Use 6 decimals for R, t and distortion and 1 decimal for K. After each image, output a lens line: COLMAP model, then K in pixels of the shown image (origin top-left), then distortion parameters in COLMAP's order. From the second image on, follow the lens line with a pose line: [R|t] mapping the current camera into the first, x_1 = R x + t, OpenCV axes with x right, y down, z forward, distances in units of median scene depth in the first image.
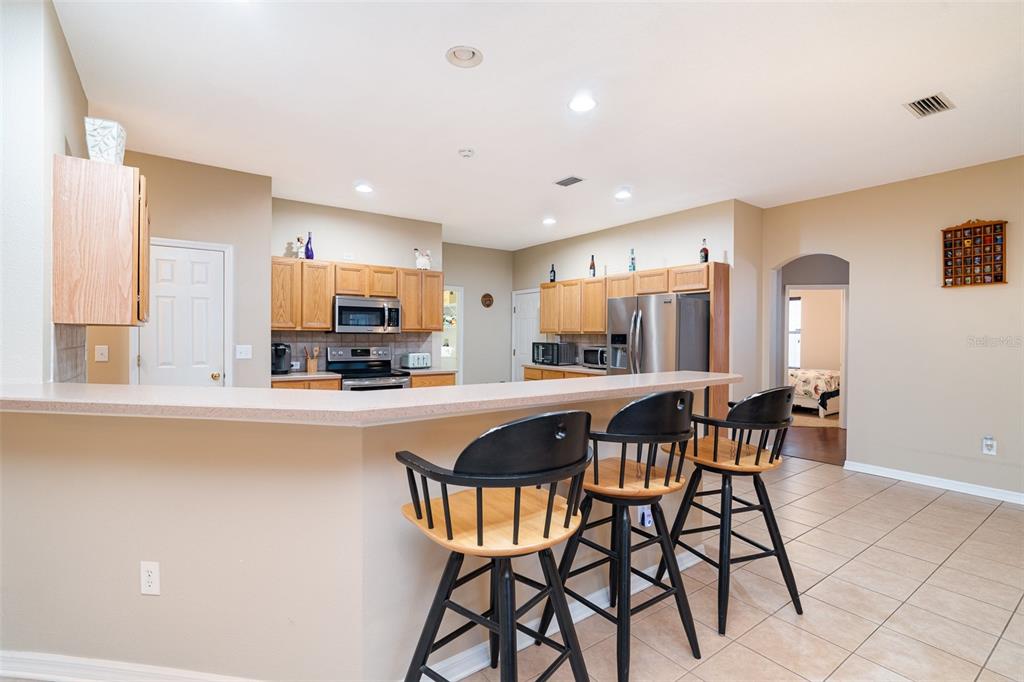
lens RADIAL K [[483.3, 0, 512.0], [0, 483.3, 341.0], [0, 0, 1]] dist [-0.000179, 0.000221]
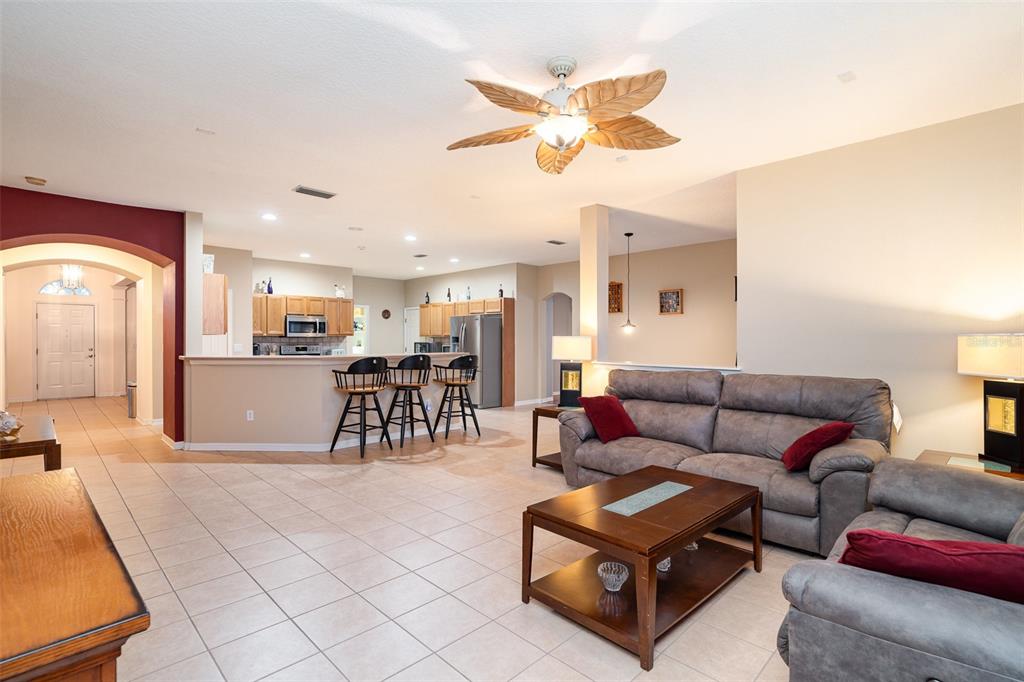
lens RADIAL K [[483.3, 0, 512.0], [0, 483.3, 341.0], [0, 0, 1]] dist [-0.000179, 0.000221]
pose [[0.987842, -0.007008, 0.155301, 0.148342], [0.007607, 0.999966, -0.003267, 0.008531], [-0.155273, 0.004409, 0.987862, -0.775745]]
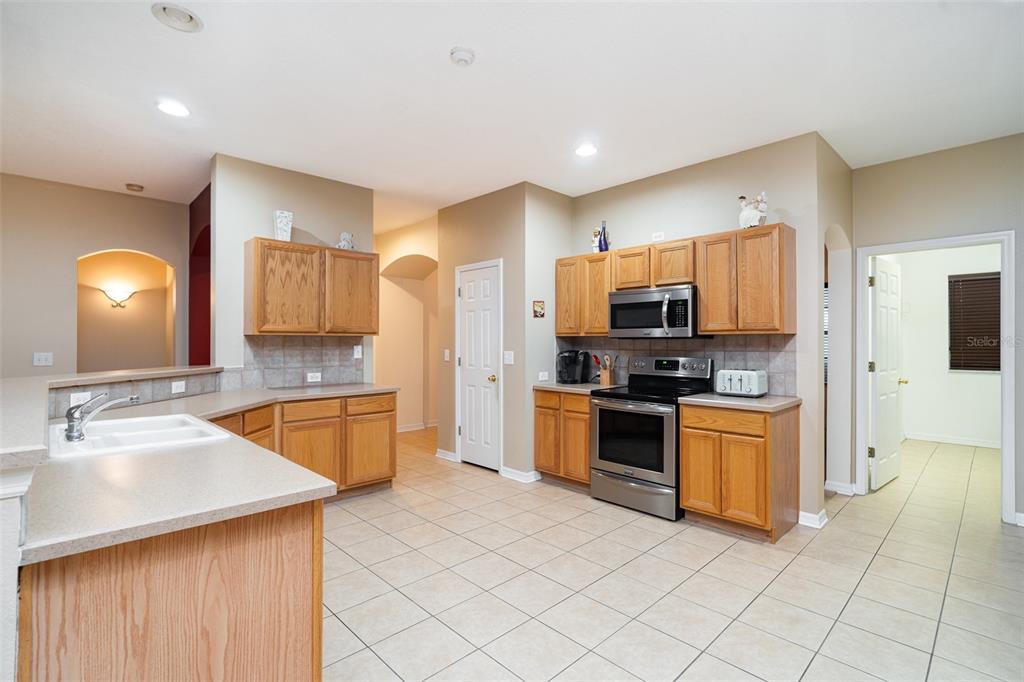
lens RADIAL K [[483.3, 0, 512.0], [0, 483.3, 341.0], [0, 0, 1]] dist [-0.000179, 0.000221]
pose [[0.145307, -0.007037, -0.989362, 0.386278], [-0.008824, 0.999926, -0.008408, -0.003904], [0.989347, 0.009952, 0.145234, 0.688441]]
